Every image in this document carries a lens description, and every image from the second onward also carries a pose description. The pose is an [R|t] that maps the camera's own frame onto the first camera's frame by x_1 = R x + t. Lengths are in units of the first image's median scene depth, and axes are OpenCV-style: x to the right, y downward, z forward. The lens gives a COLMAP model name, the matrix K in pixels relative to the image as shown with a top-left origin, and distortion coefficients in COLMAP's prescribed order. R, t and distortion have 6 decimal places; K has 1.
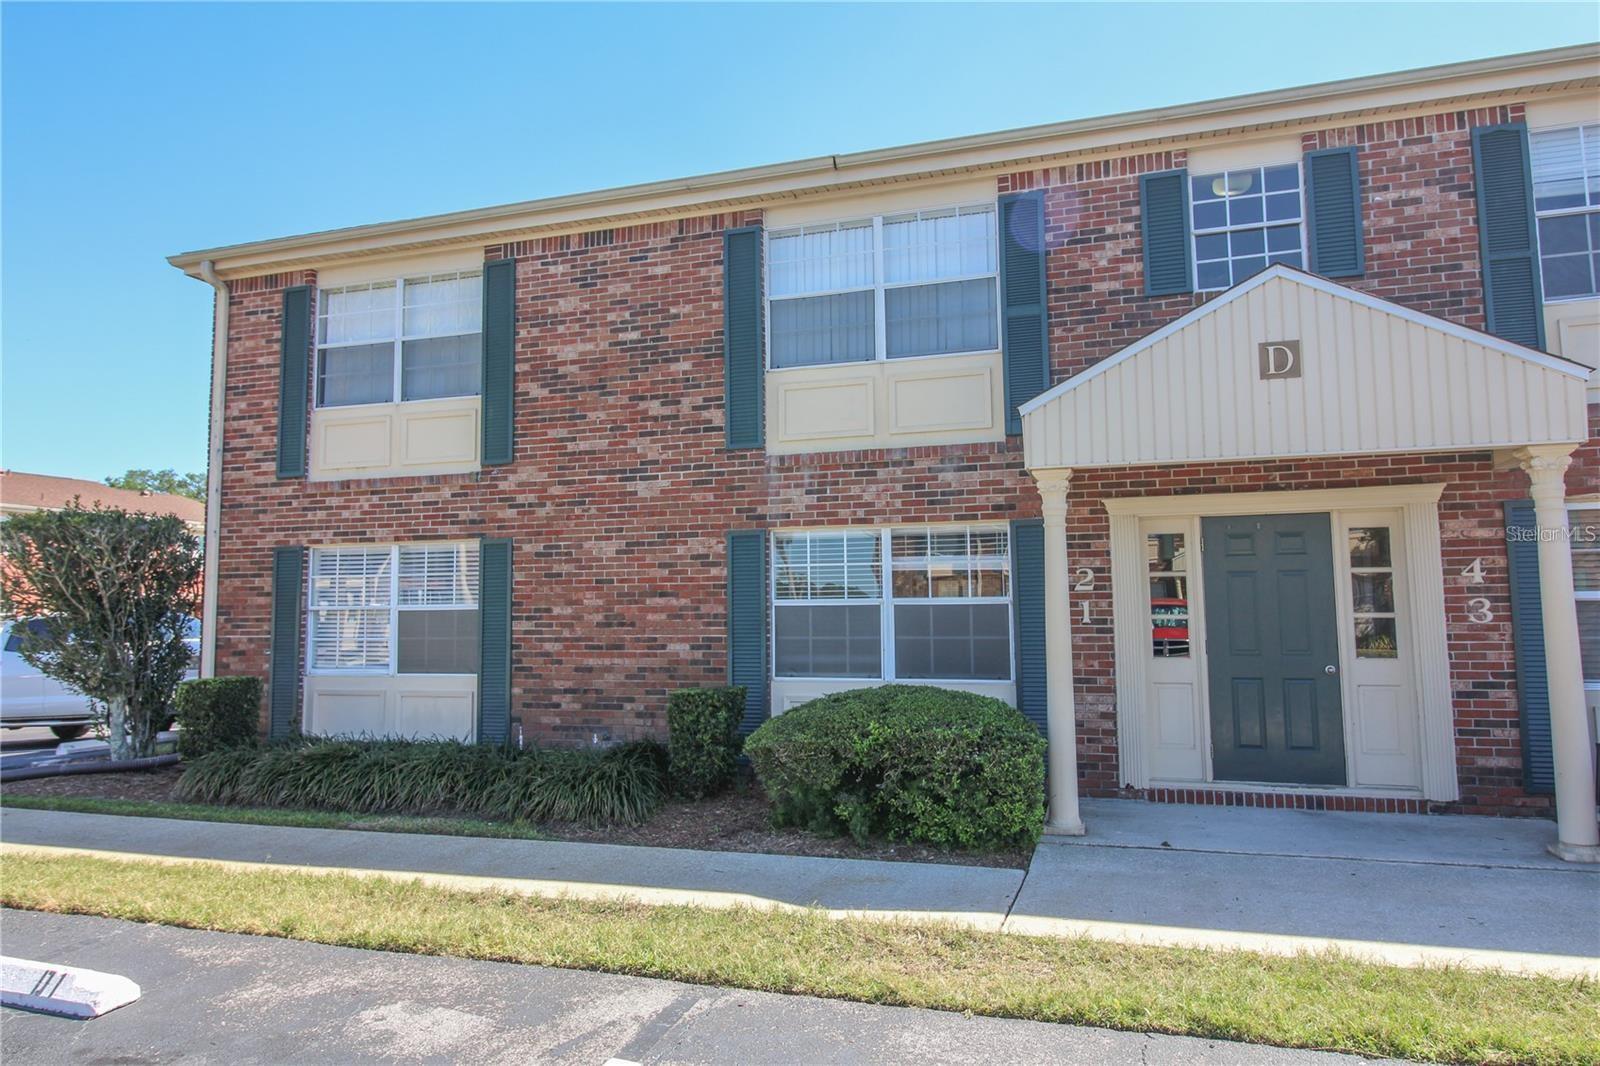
lens RADIAL K [[1014.5, 0, 797.5], [0, 1014.5, 513.4], [0, 0, 1]] dist [0.001888, -0.007684]
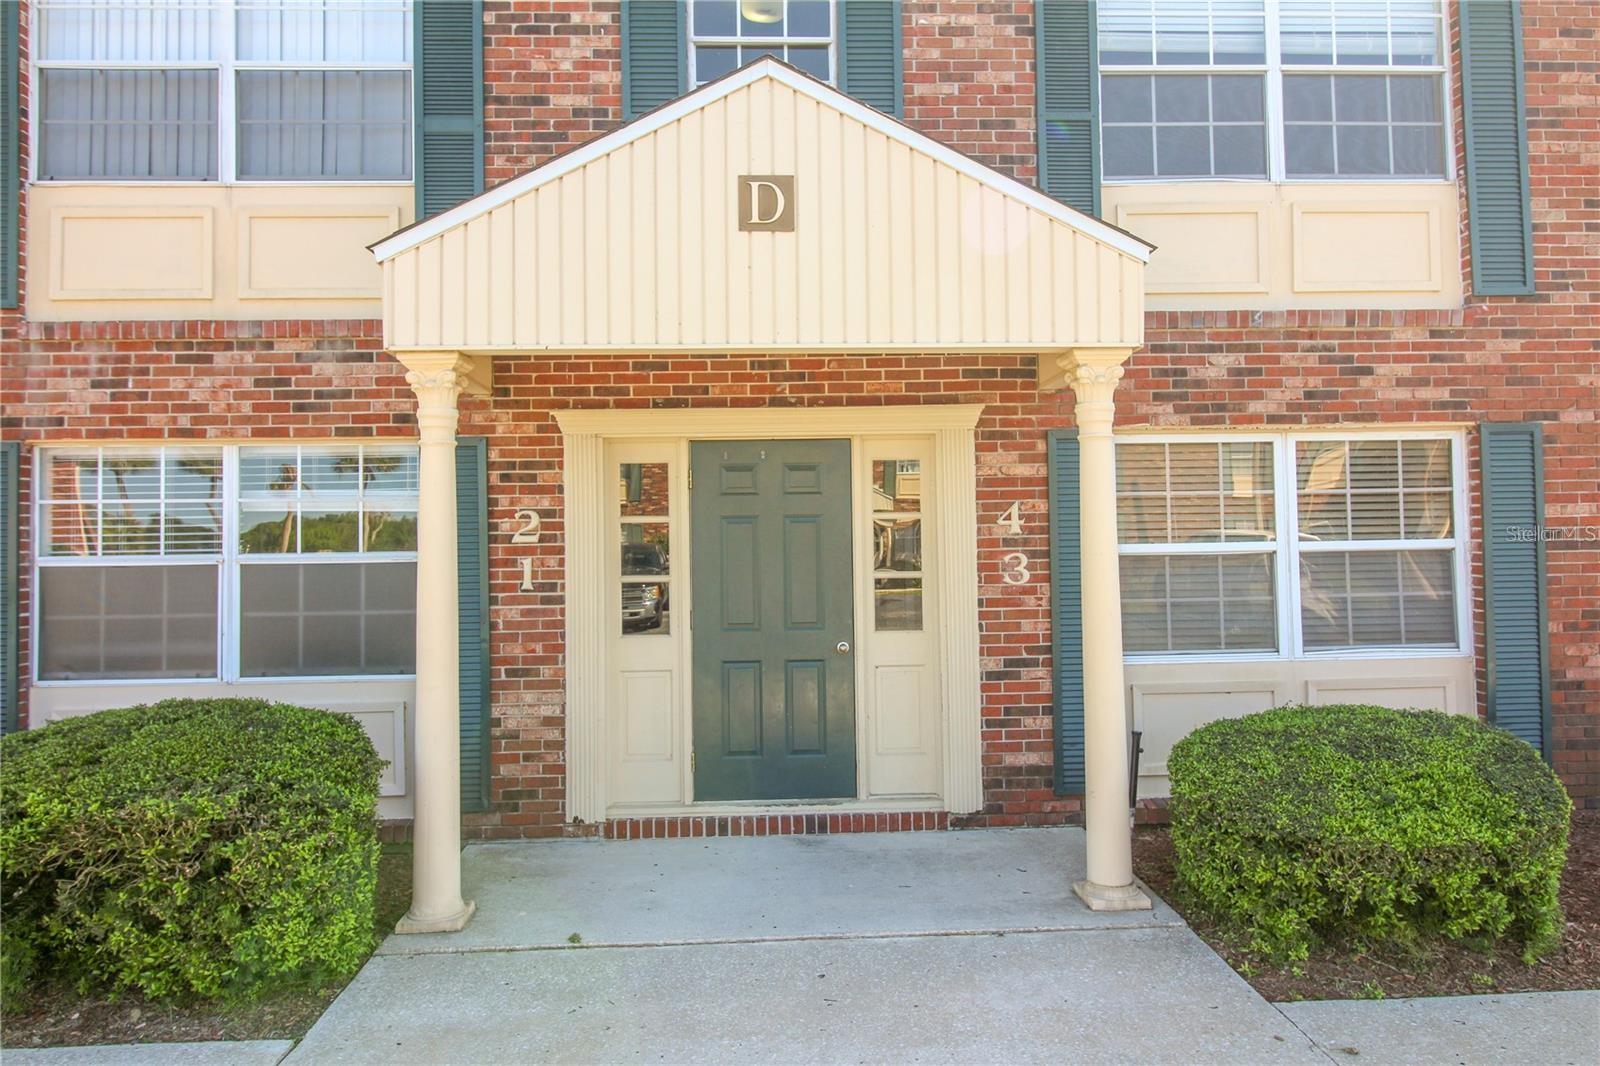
lens RADIAL K [[1014.5, 0, 797.5], [0, 1014.5, 513.4], [0, 0, 1]] dist [0.001888, -0.007684]
pose [[0.939509, 0.006239, 0.342468, 0.229528], [-0.027506, 0.997979, 0.057279, 0.011997], [-0.341418, -0.063234, 0.937782, 0.303251]]
